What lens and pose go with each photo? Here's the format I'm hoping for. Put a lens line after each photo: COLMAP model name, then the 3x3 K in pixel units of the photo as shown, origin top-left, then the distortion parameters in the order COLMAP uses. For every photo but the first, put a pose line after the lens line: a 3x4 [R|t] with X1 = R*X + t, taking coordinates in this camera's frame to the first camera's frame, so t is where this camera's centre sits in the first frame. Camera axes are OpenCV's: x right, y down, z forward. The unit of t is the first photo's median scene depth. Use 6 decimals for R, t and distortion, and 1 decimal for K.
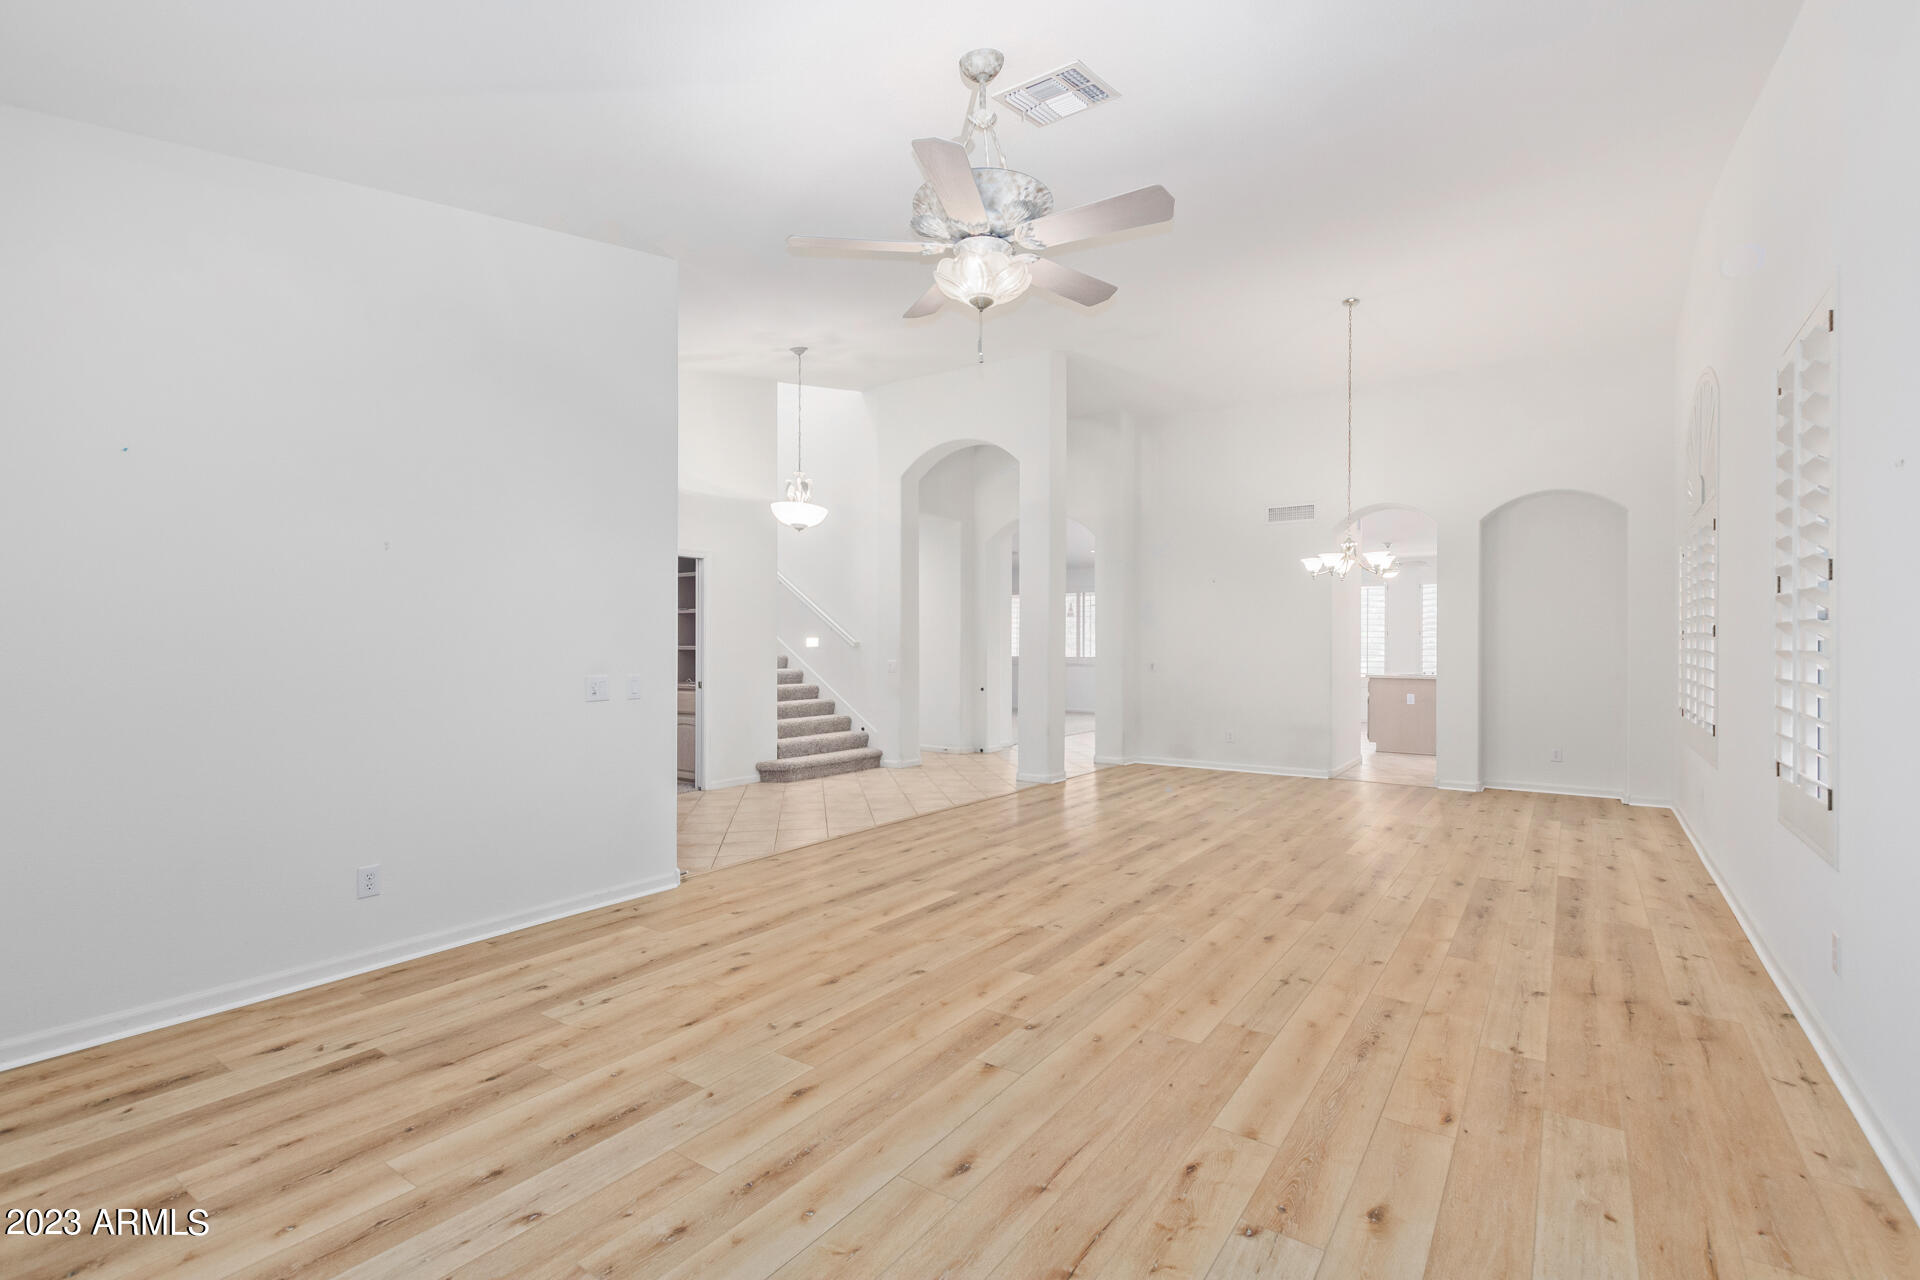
lens RADIAL K [[902.8, 0, 955.6], [0, 902.8, 641.3], [0, 0, 1]] dist [-0.004180, -0.002121]
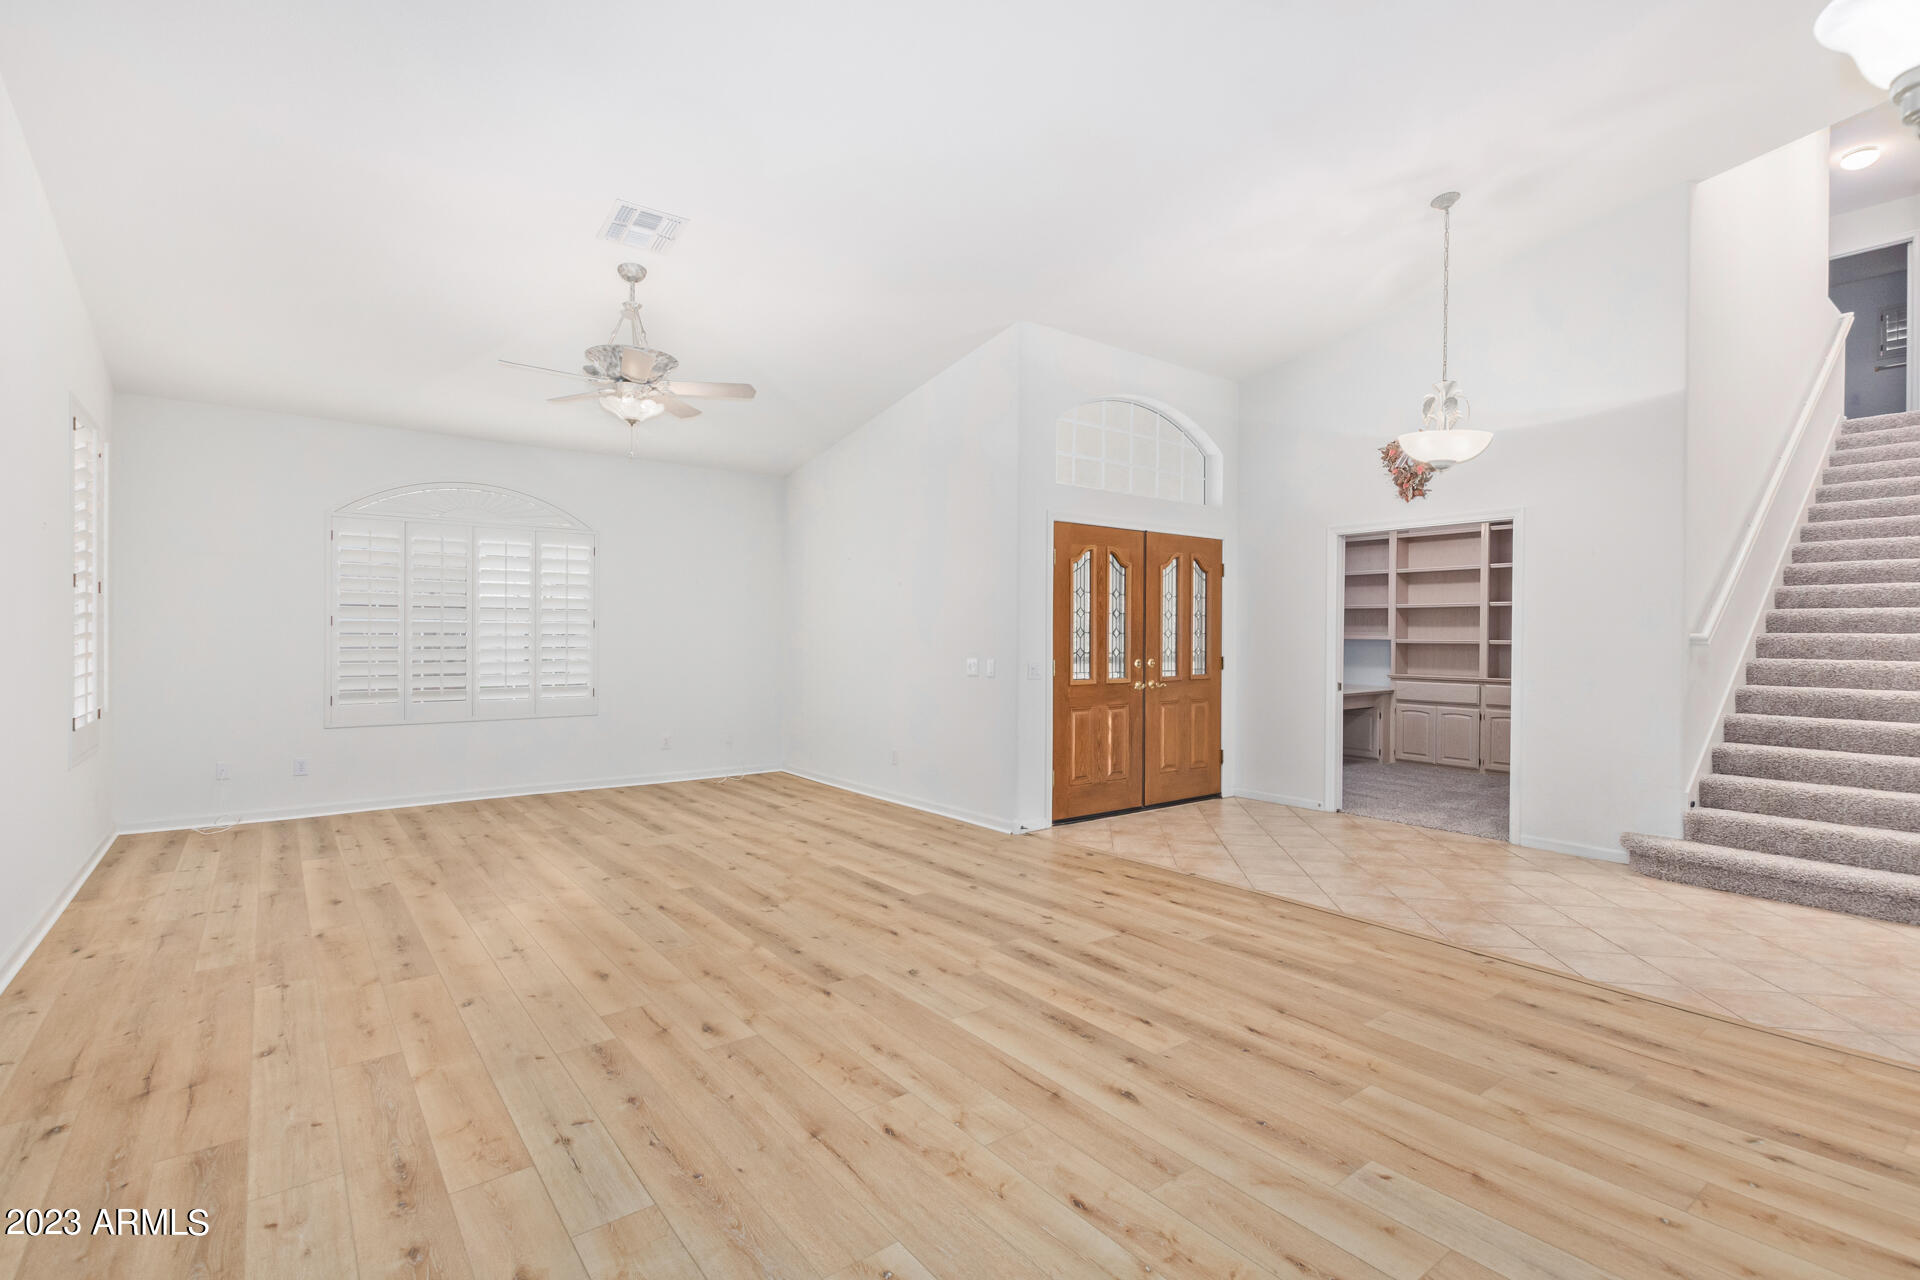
lens RADIAL K [[902.8, 0, 956.3], [0, 902.8, 639.7], [0, 0, 1]] dist [-0.004180, -0.002121]
pose [[-0.312673, 0.001295, -0.949860, 1.055629], [-0.004524, 0.999986, 0.002852, 0.008975], [0.949850, 0.005189, -0.312662, 1.589892]]
